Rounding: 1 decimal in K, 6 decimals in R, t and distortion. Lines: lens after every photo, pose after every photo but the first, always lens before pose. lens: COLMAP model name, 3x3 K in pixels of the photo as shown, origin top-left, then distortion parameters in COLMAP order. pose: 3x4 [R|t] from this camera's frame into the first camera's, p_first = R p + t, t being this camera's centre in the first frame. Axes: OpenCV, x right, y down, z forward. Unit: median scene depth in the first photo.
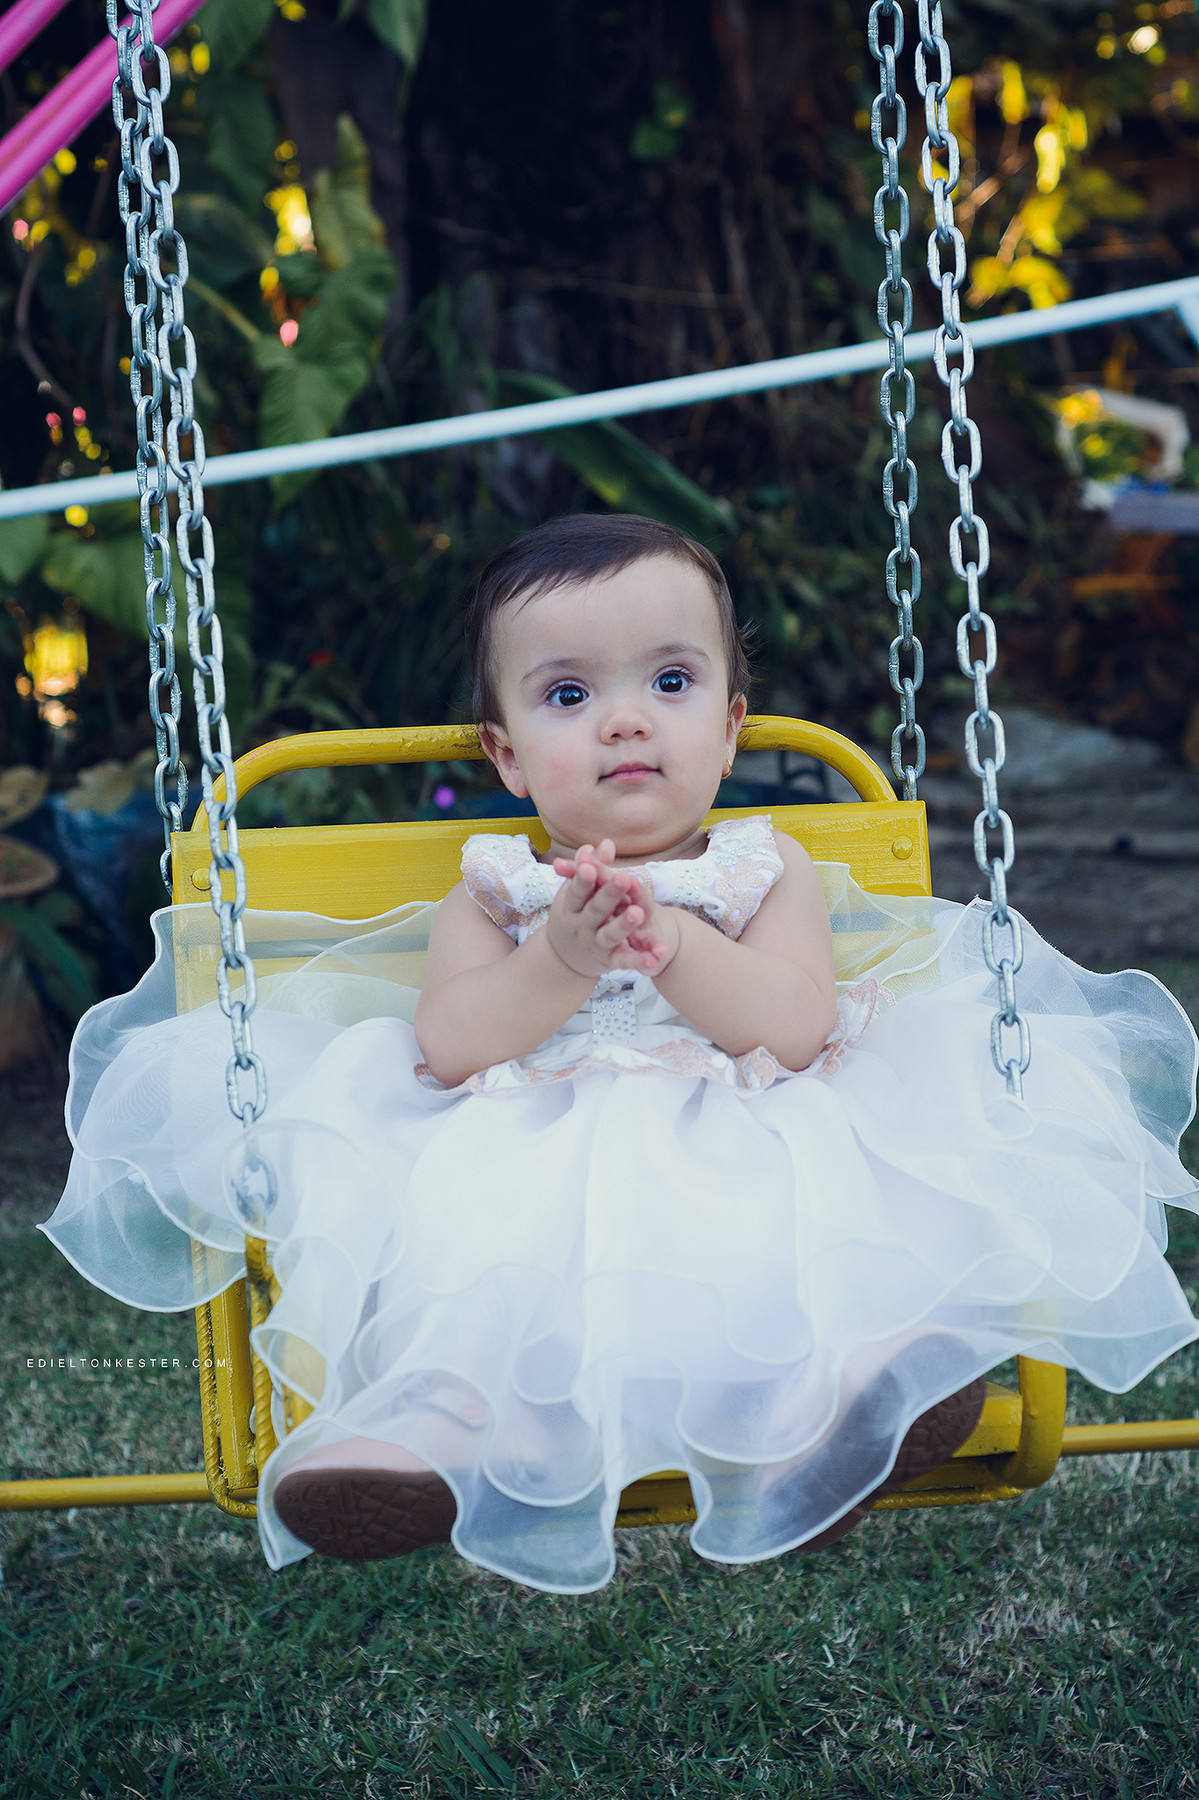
lens RADIAL K [[4242.7, 0, 599.5], [0, 4242.7, 900.0], [0, 0, 1]] dist [-0.035935, 0.263103]
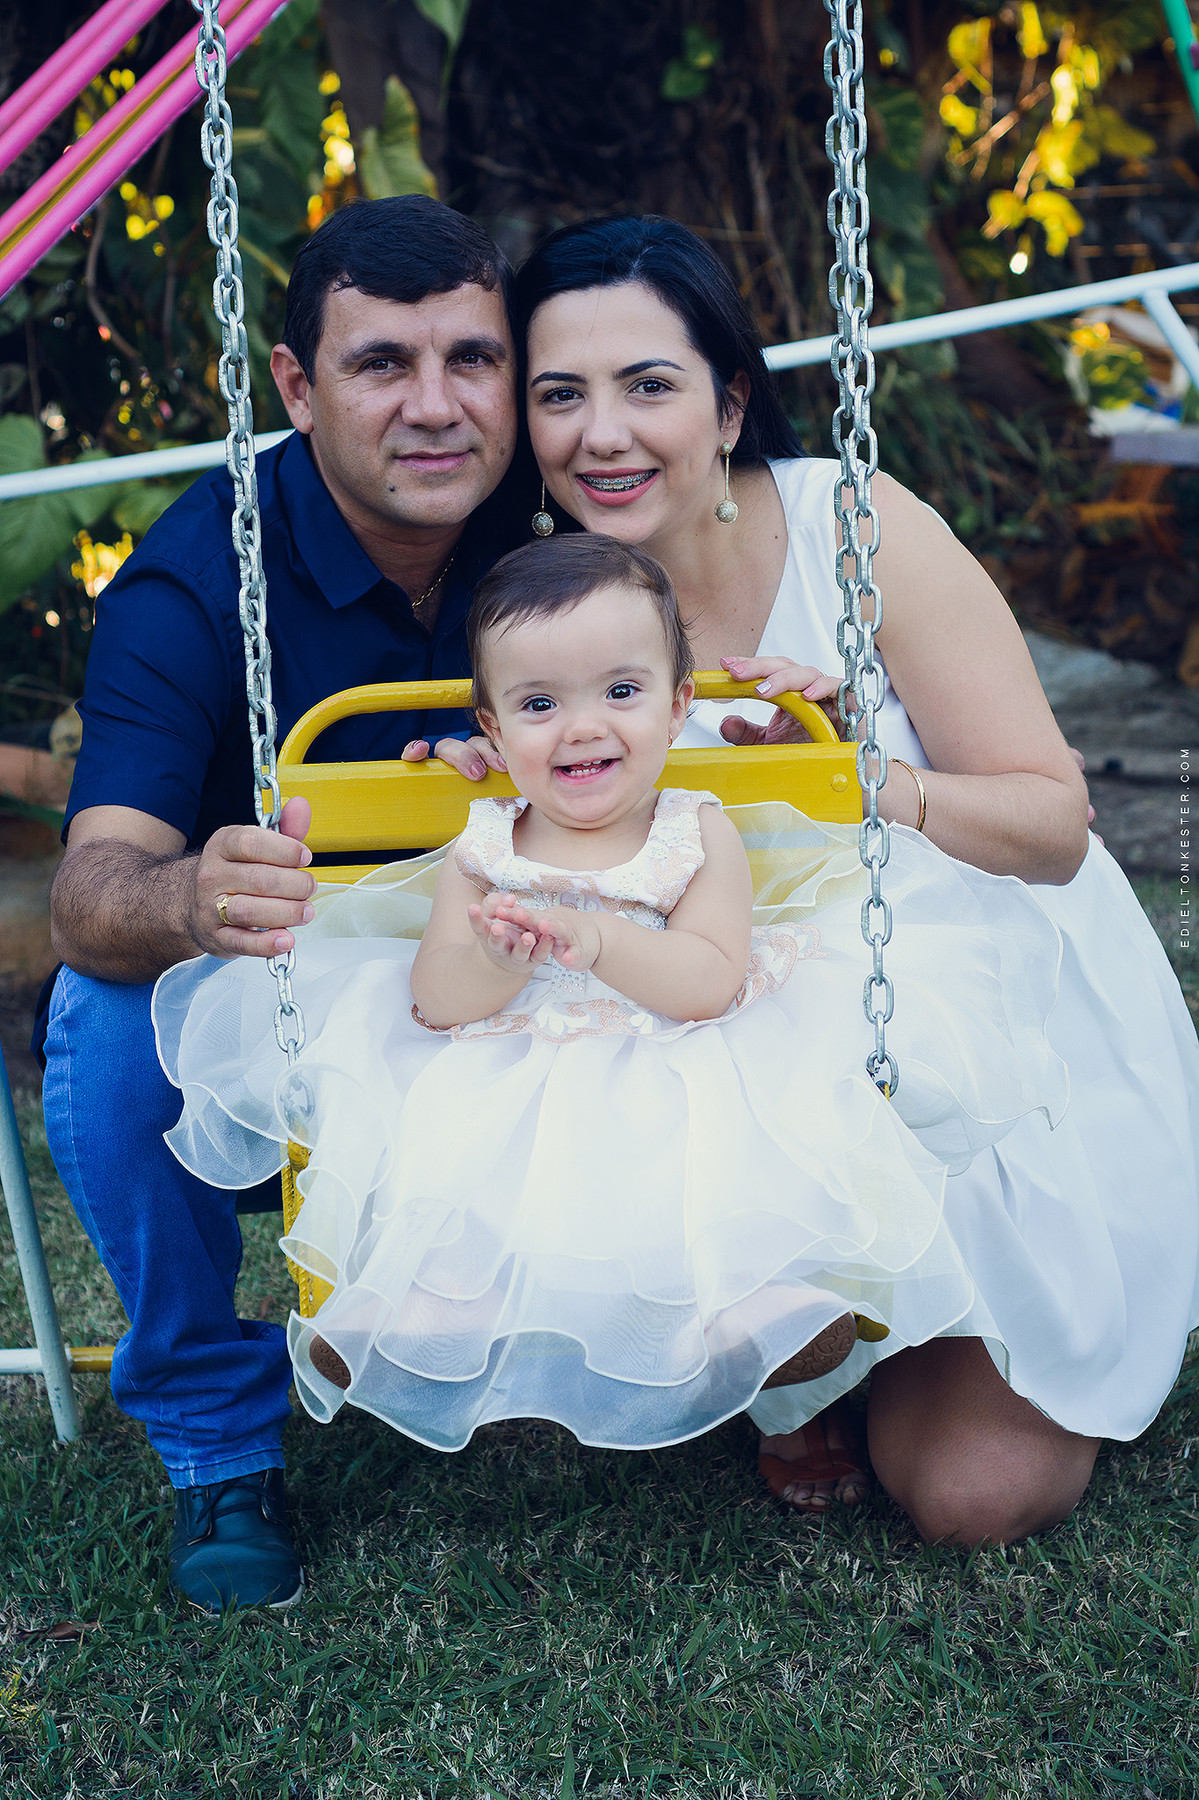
lens RADIAL K [[4242.7, 0, 599.5], [0, 4242.7, 900.0], [0, 0, 1]] dist [-0.035935, 0.263103]
pose [[0.999916, 0.009836, -0.008447, 0.008822], [-0.009595, 0.999561, 0.028021, -0.018369], [0.008719, -0.027938, 0.999572, -0.151319]]
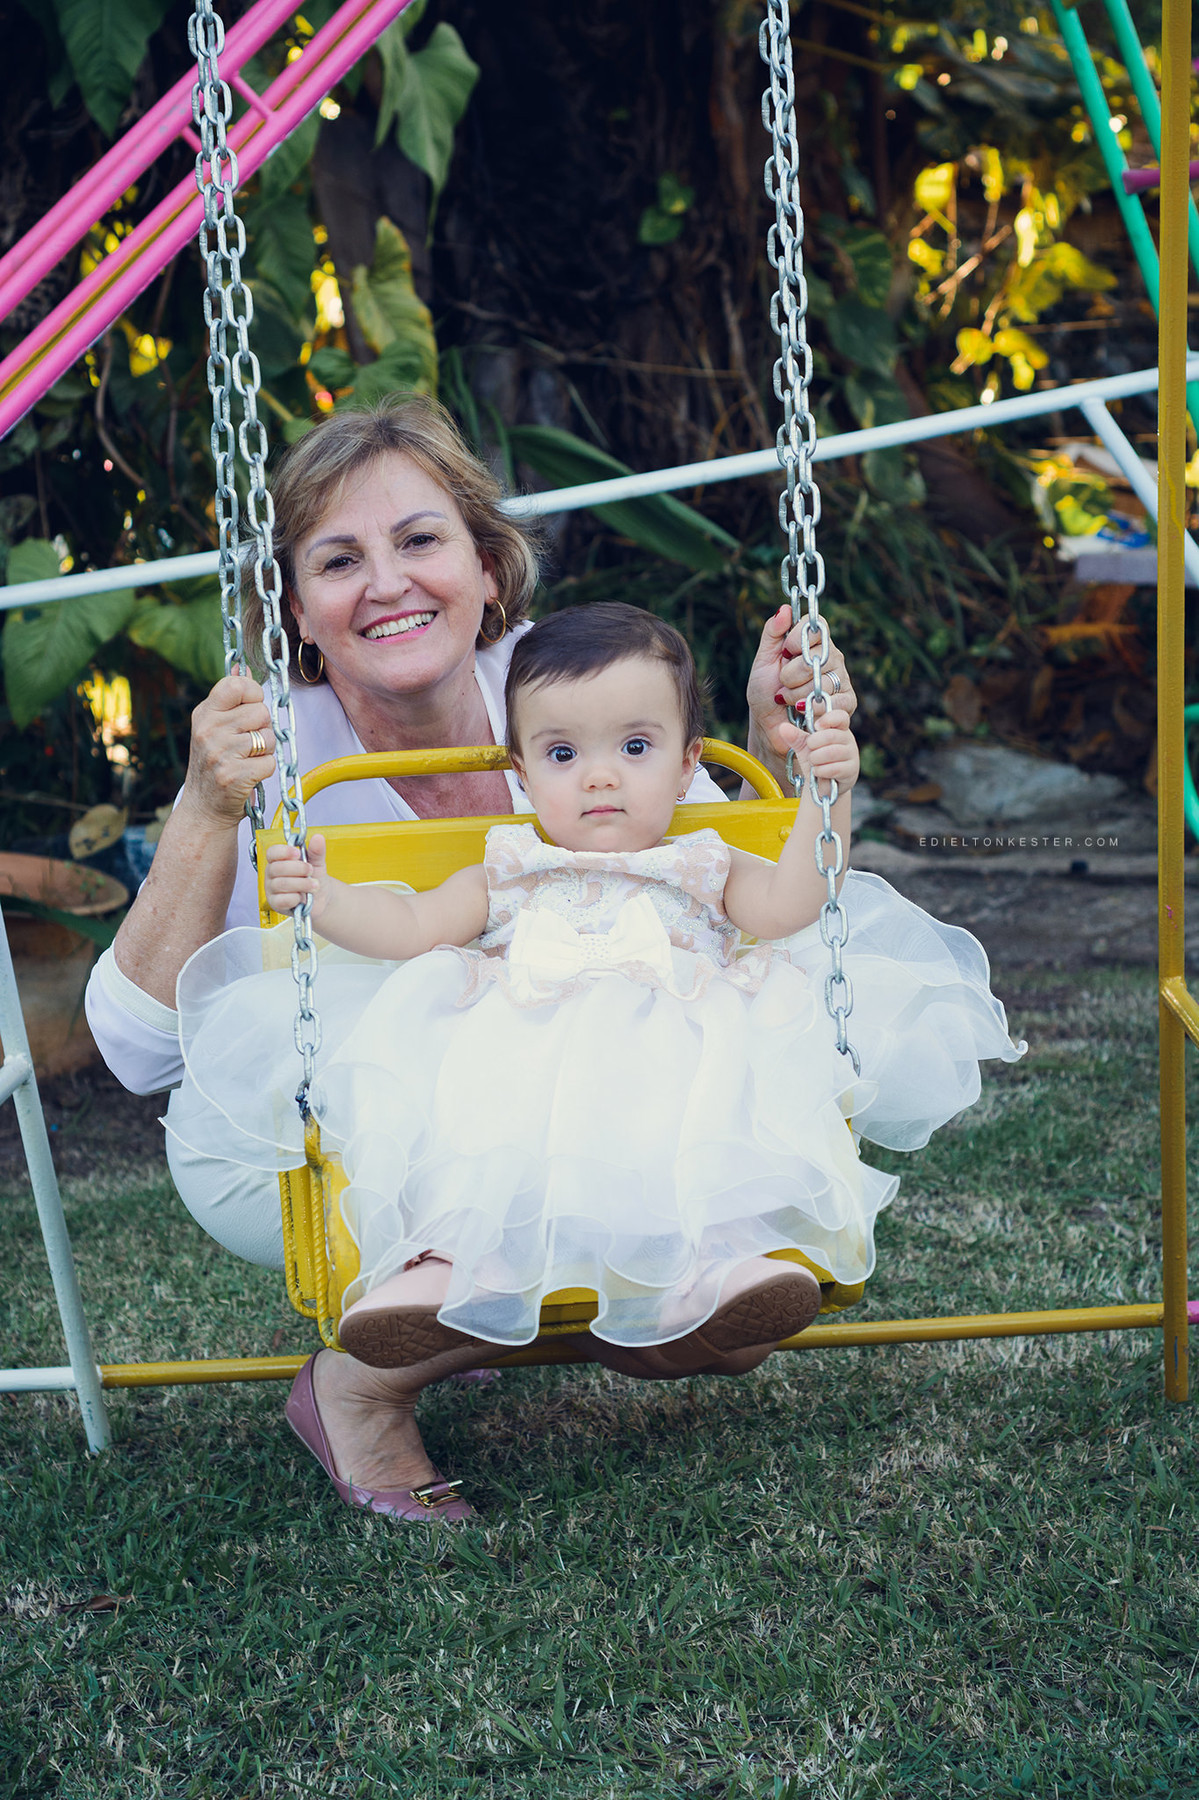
lens RADIAL K [[4242.7, 0, 599.5], [0, 4242.7, 900.0], [0, 0, 1]] dist [-0.035935, 0.263103]
pose [[0.999946, -0.006819, -0.007865, 0.014869], [0.006743, 0.999931, -0.009635, 0.012032], [0.007930, 0.009581, 0.999923, -0.256784]]
